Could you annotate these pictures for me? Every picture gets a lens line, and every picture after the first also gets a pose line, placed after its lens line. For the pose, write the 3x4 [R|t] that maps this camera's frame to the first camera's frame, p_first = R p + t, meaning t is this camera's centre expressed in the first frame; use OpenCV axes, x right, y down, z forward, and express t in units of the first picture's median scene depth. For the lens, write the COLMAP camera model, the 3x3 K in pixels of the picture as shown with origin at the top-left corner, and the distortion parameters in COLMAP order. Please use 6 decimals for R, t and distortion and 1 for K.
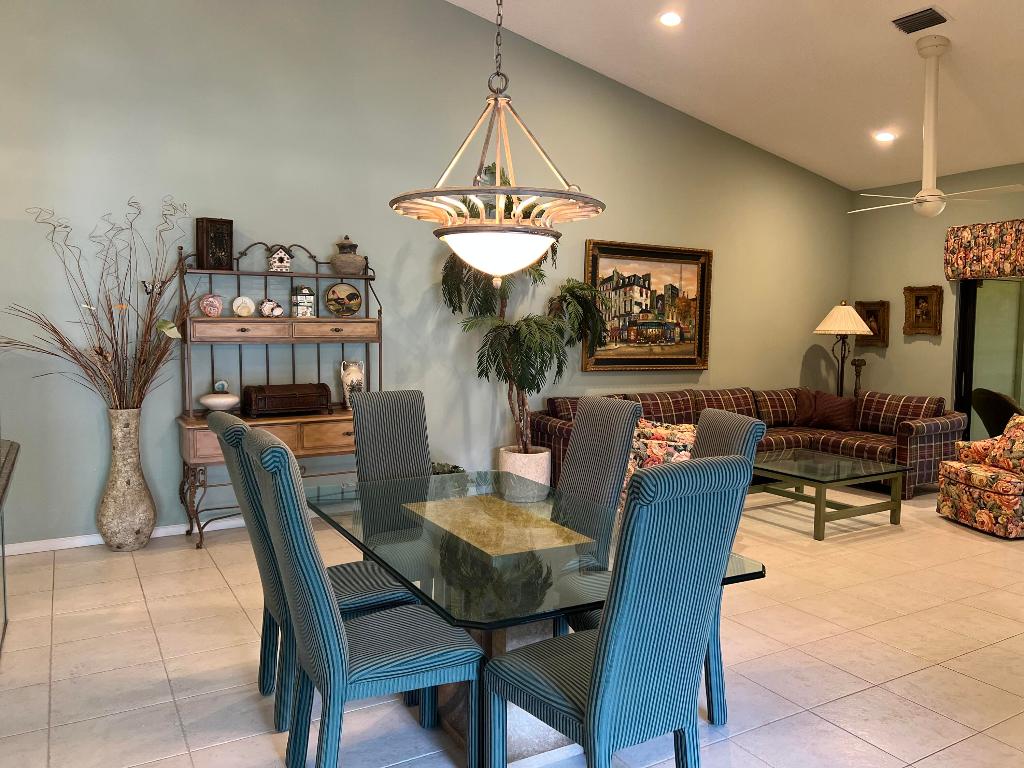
lens RADIAL K [[767.7, 0, 514.8], [0, 767.7, 387.8], [0, 0, 1]] dist [0.060497, -0.075352]
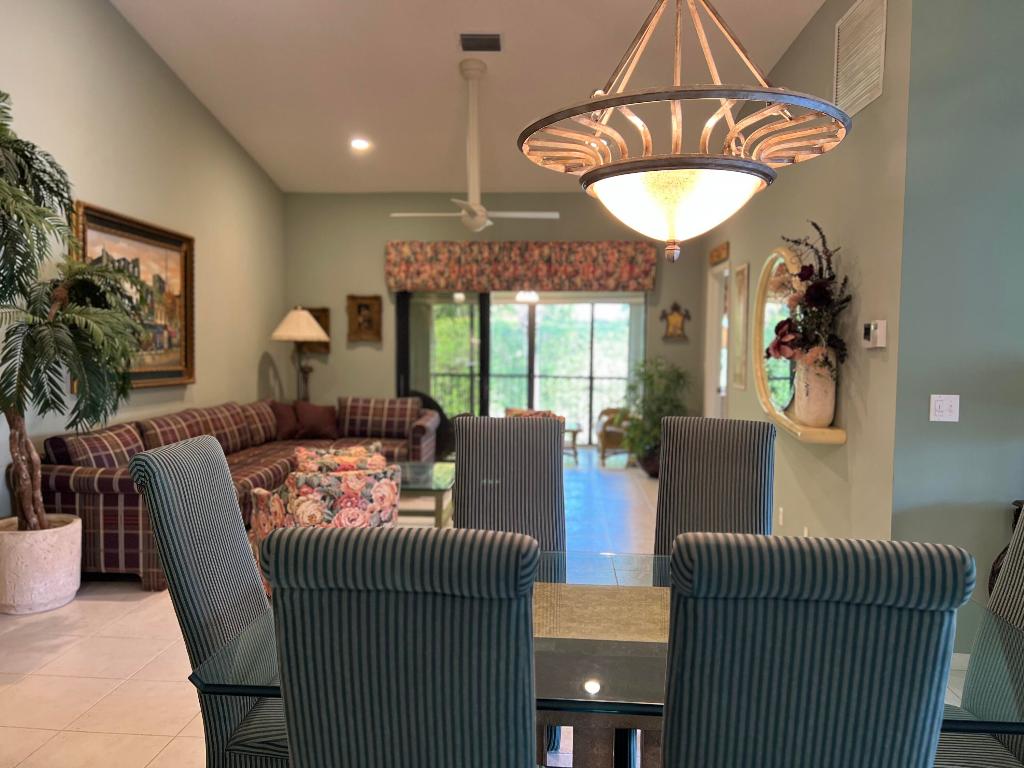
lens RADIAL K [[767.7, 0, 514.8], [0, 767.7, 387.8], [0, 0, 1]] dist [0.060497, -0.075352]
pose [[0.555009, -0.050594, 0.830304, -0.248237], [0.061261, 0.997924, 0.019859, -0.014937], [-0.829585, 0.039843, 0.556957, 0.275133]]
